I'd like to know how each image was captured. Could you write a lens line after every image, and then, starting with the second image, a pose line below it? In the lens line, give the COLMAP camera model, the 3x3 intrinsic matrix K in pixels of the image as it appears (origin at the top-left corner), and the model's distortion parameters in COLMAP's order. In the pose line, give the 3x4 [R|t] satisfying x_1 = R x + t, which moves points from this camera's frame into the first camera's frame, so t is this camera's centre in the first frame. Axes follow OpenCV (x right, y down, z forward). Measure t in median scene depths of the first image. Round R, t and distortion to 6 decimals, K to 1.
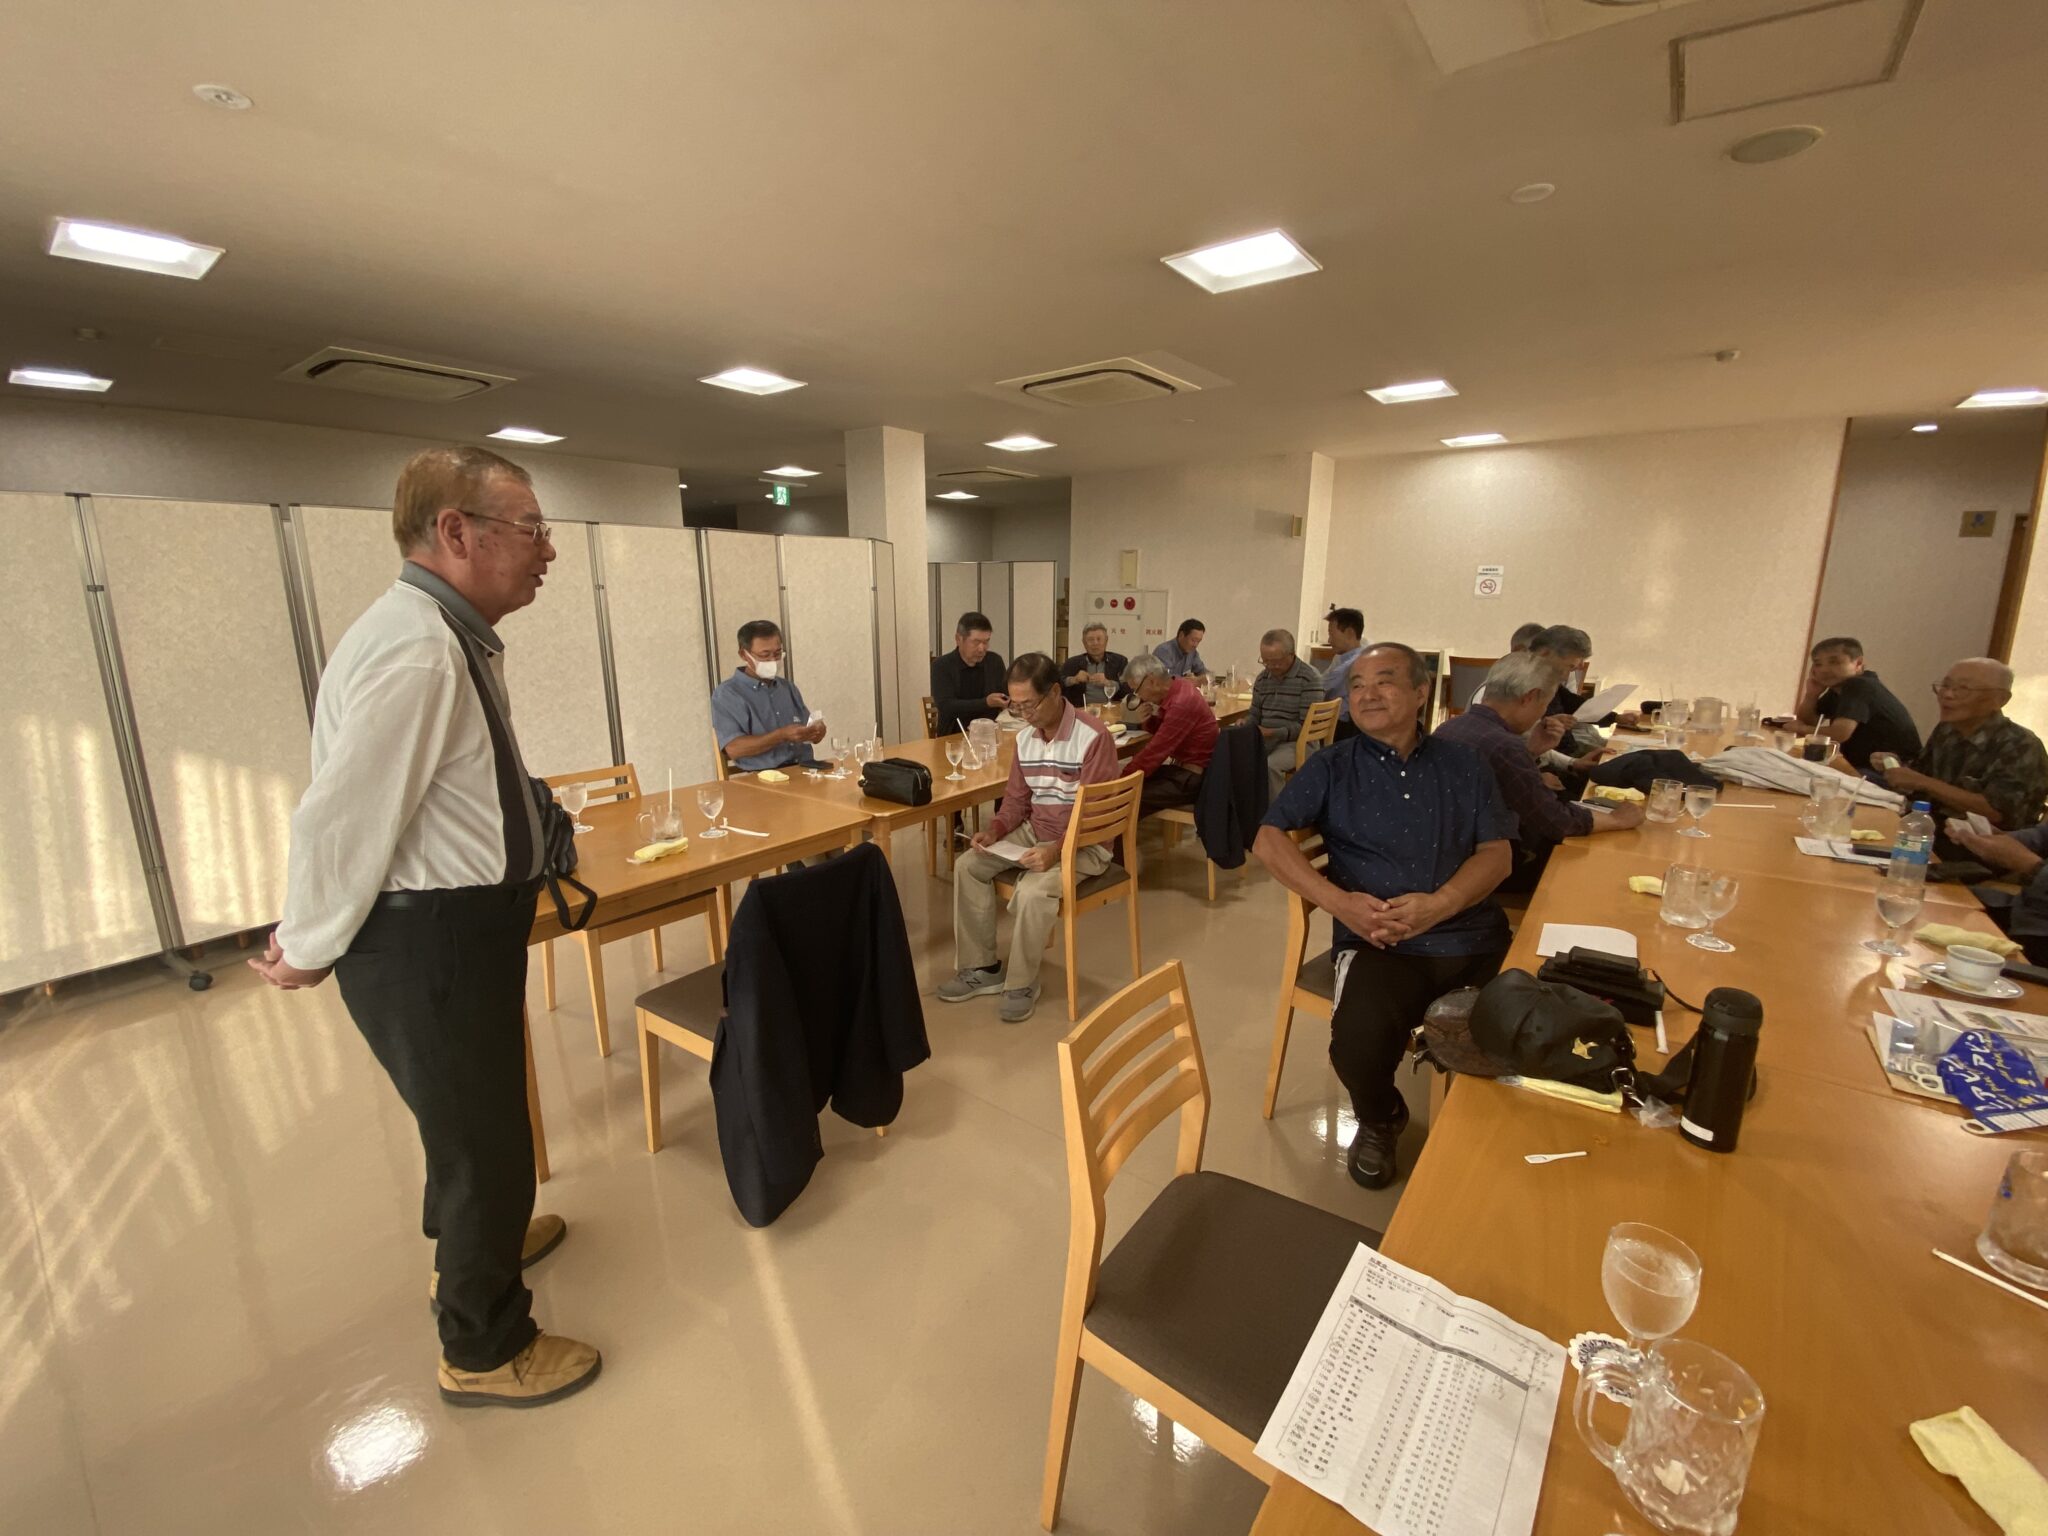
lens RADIAL K [[838.4, 0, 1015.0], [0, 838.4, 774.1], [0, 0, 1]] dist [0.055395, -0.035059]
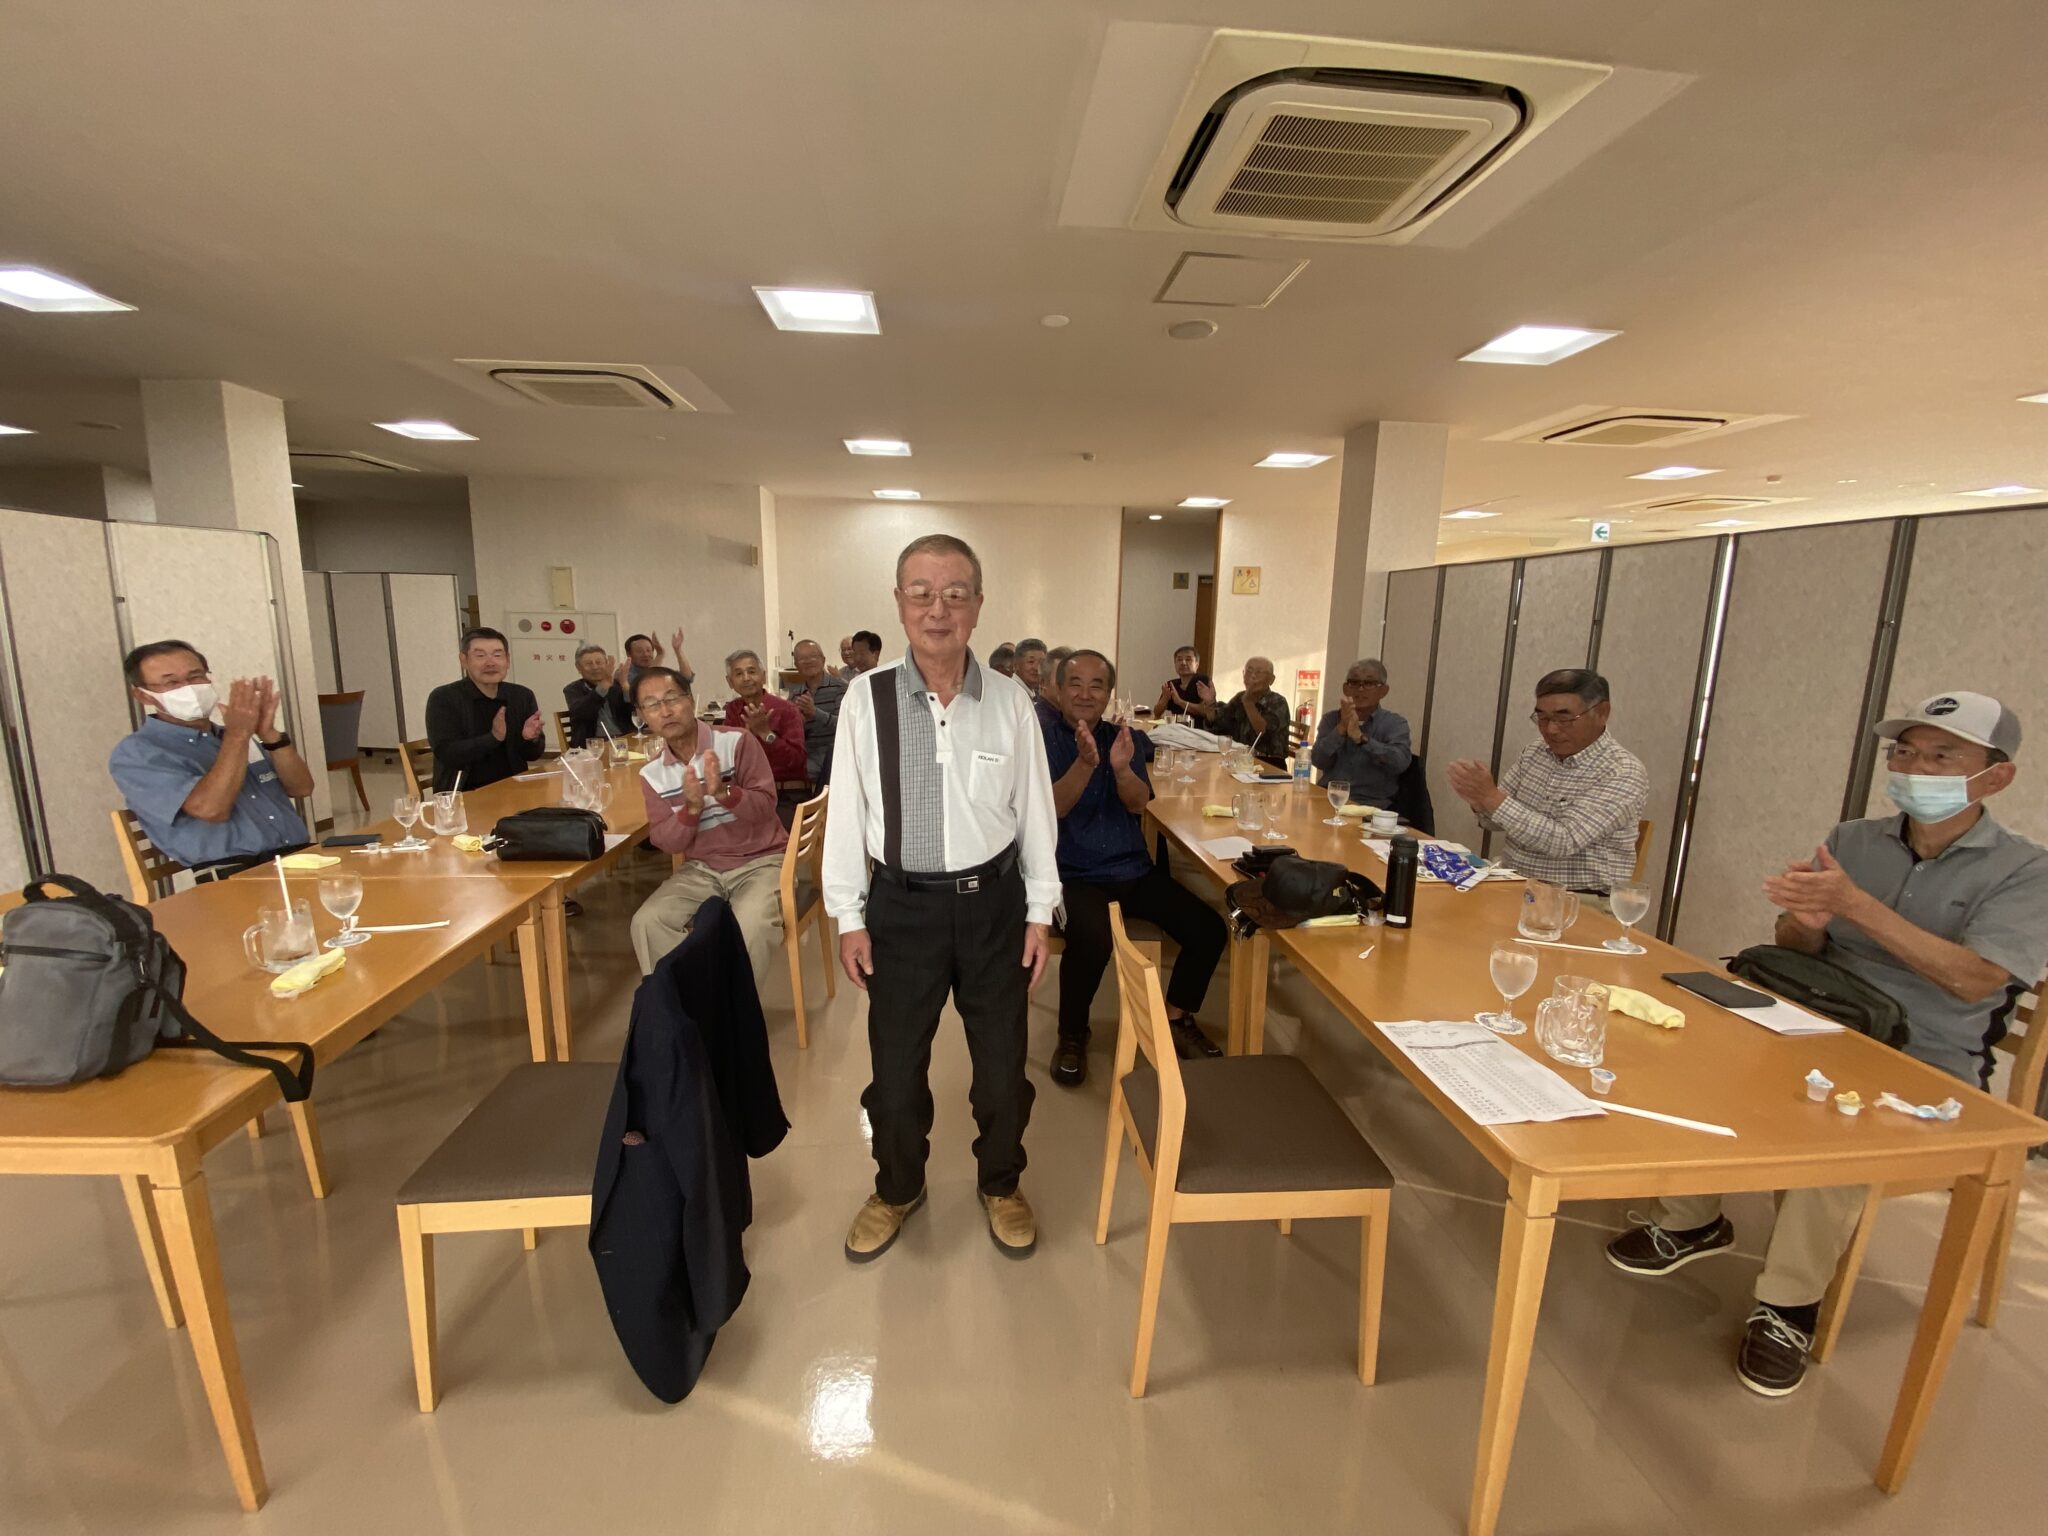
lens RADIAL K [[838.4, 0, 1015.0], [0, 838.4, 774.1], [0, 0, 1]] dist [0.055395, -0.035059]
pose [[0.742415, -0.112078, 0.660499, -0.217824], [0.133465, 0.990888, 0.018123, -0.002830], [-0.656511, 0.074699, 0.750608, 0.047302]]
